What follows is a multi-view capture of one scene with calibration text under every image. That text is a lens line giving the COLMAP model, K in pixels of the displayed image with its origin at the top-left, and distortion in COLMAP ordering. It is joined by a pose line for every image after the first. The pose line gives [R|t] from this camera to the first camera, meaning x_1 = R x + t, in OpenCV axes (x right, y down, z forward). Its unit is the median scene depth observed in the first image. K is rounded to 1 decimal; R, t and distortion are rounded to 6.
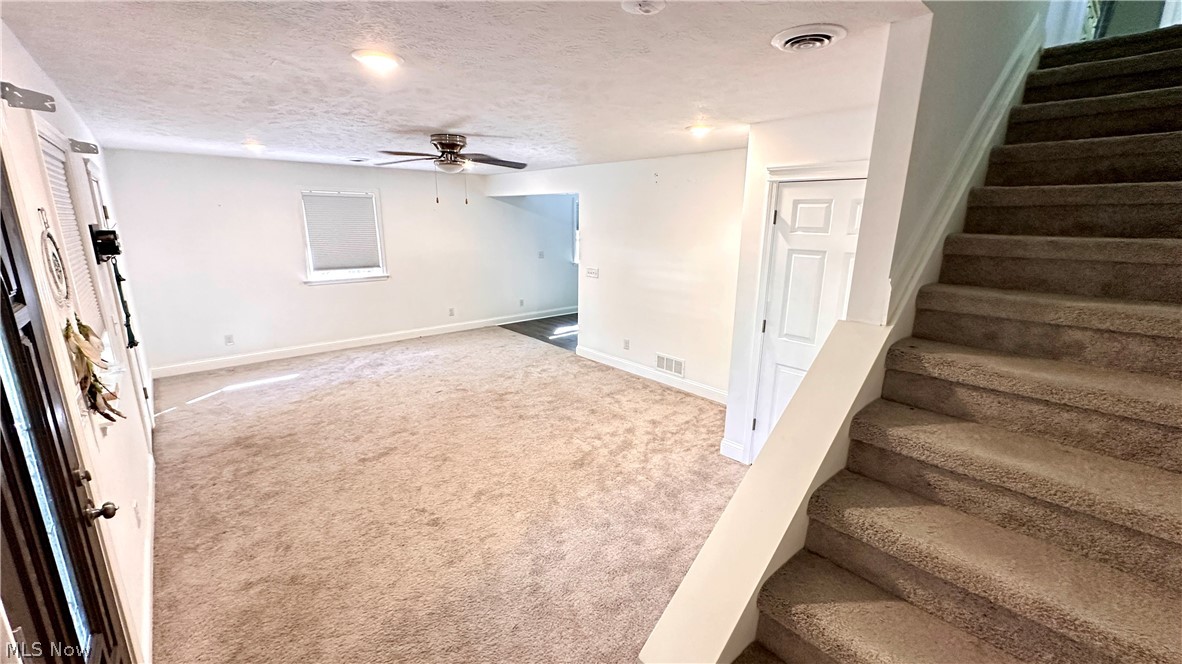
lens RADIAL K [[469.7, 0, 590.8], [0, 469.7, 333.6], [0, 0, 1]] dist [0.002613, 0.000156]
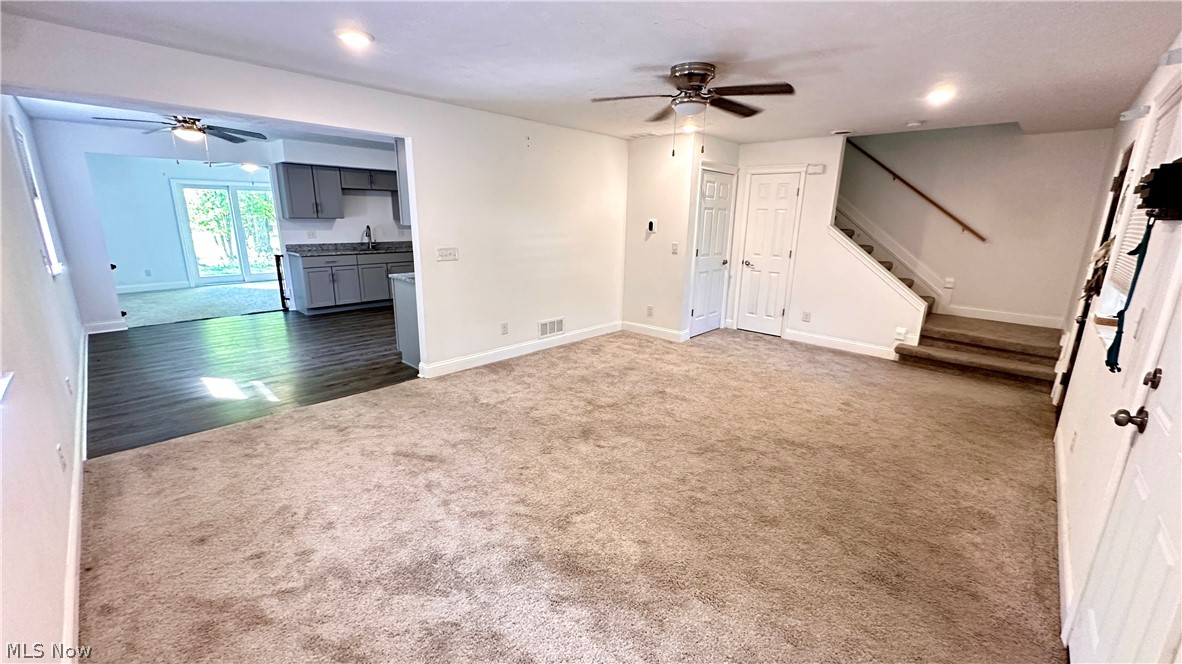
lens RADIAL K [[469.7, 0, 591.7], [0, 469.7, 329.5], [0, 0, 1]] dist [0.002613, 0.000156]
pose [[-0.085864, -0.246268, 0.965391, -0.860062], [0.222976, 0.939641, 0.259531, -0.182907], [-0.971035, 0.237543, -0.025770, 0.951408]]
